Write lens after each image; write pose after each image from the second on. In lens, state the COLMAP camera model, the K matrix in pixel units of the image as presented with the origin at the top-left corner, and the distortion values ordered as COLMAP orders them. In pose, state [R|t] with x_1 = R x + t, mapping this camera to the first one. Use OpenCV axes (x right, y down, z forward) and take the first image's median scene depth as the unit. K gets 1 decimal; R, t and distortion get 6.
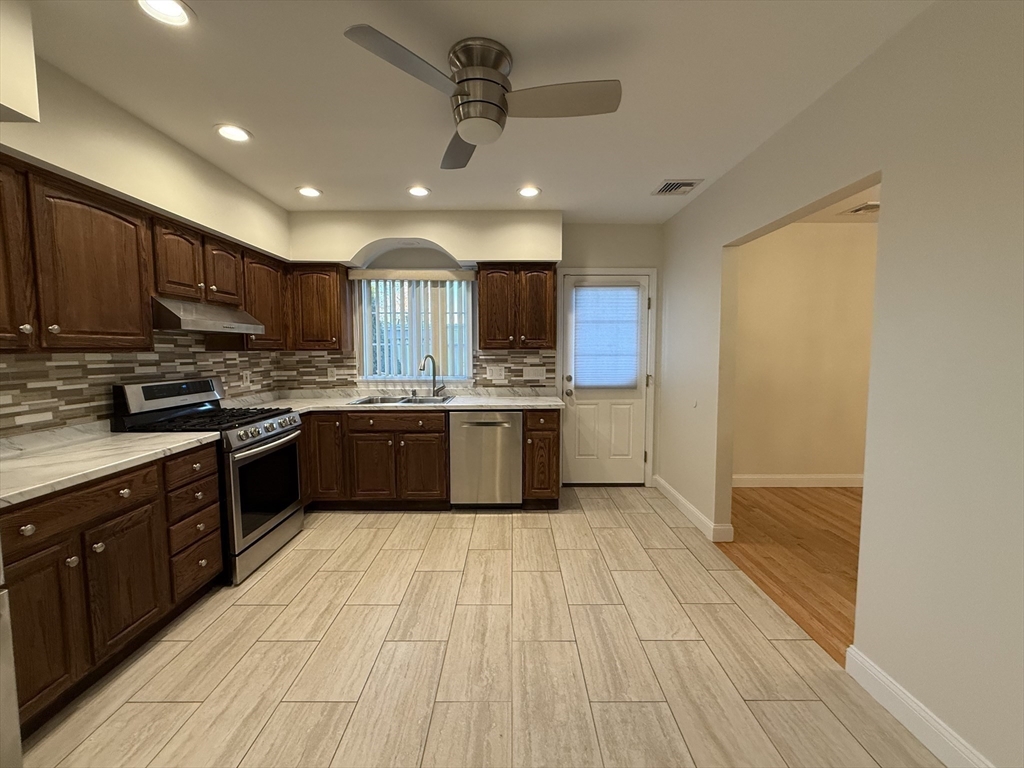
lens RADIAL K [[408.7, 0, 511.6], [0, 408.7, 381.0], [0, 0, 1]] dist [-0.000931, 0.001013]
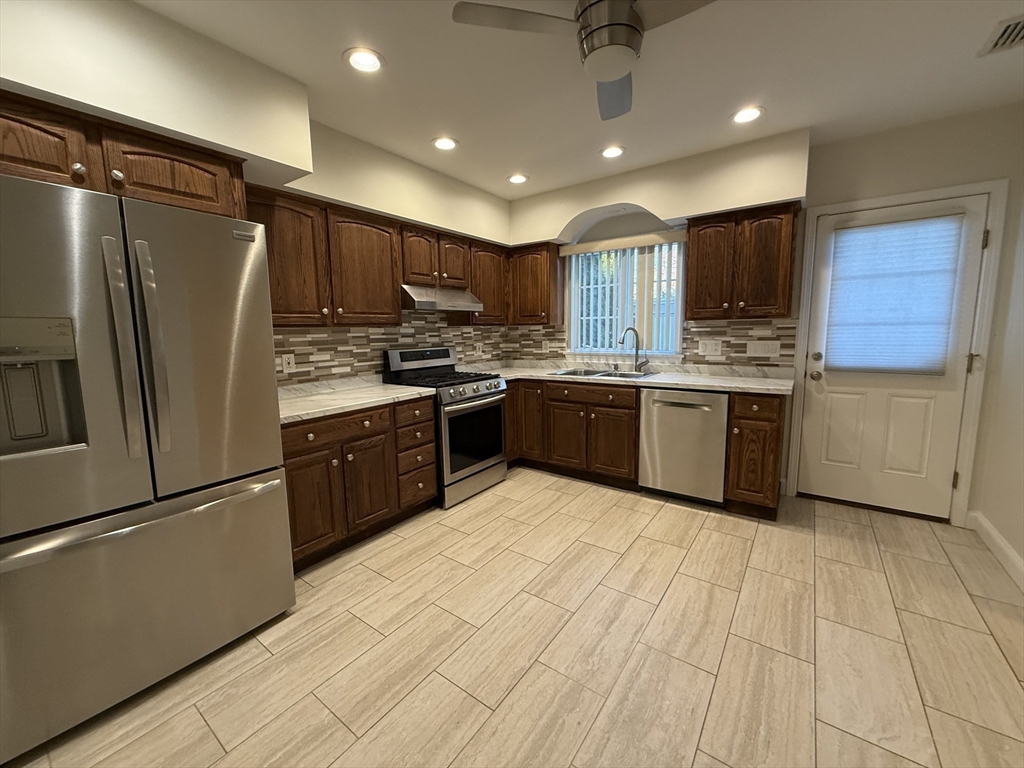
lens RADIAL K [[408.7, 0, 510.8], [0, 408.7, 381.1], [0, 0, 1]] dist [-0.000931, 0.001013]
pose [[0.807545, 0.062477, -0.586488, 0.203817], [-0.029861, 0.997429, 0.065138, 0.010208], [0.589050, -0.035088, 0.807334, 0.096909]]
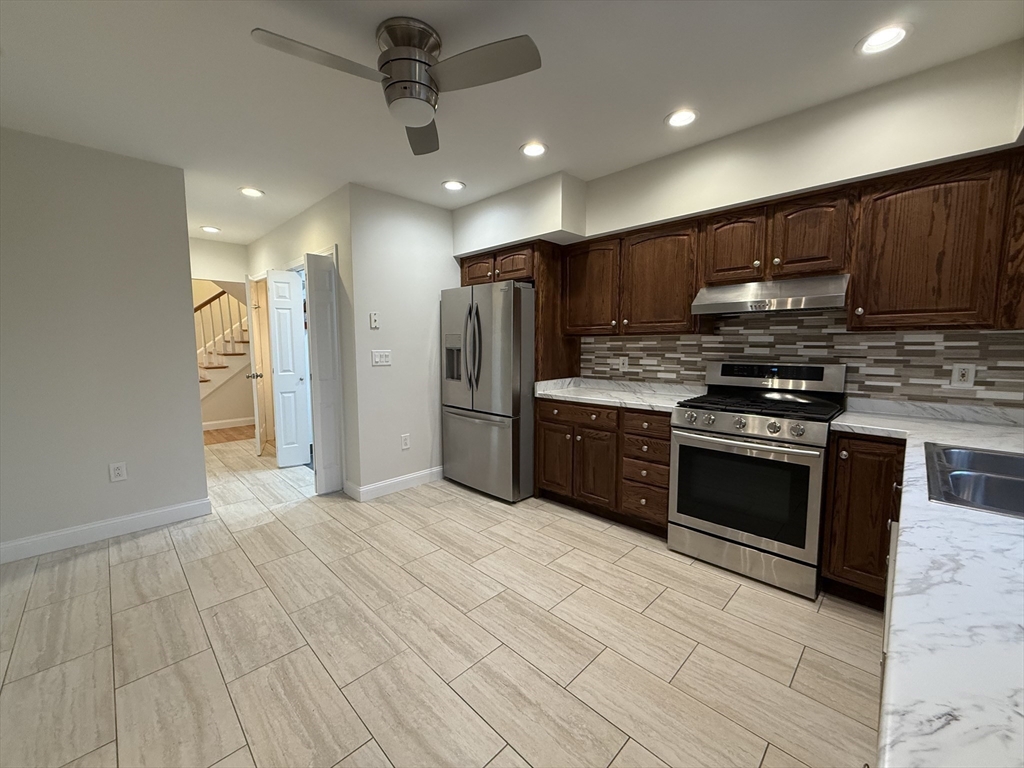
lens RADIAL K [[408.7, 0, 511.3], [0, 408.7, 381.2], [0, 0, 1]] dist [-0.000931, 0.001013]
pose [[-0.704586, 0.073059, -0.705847, 0.340516], [-0.047837, 0.987533, 0.149966, -0.079817], [0.708004, 0.139429, -0.692307, 1.312173]]
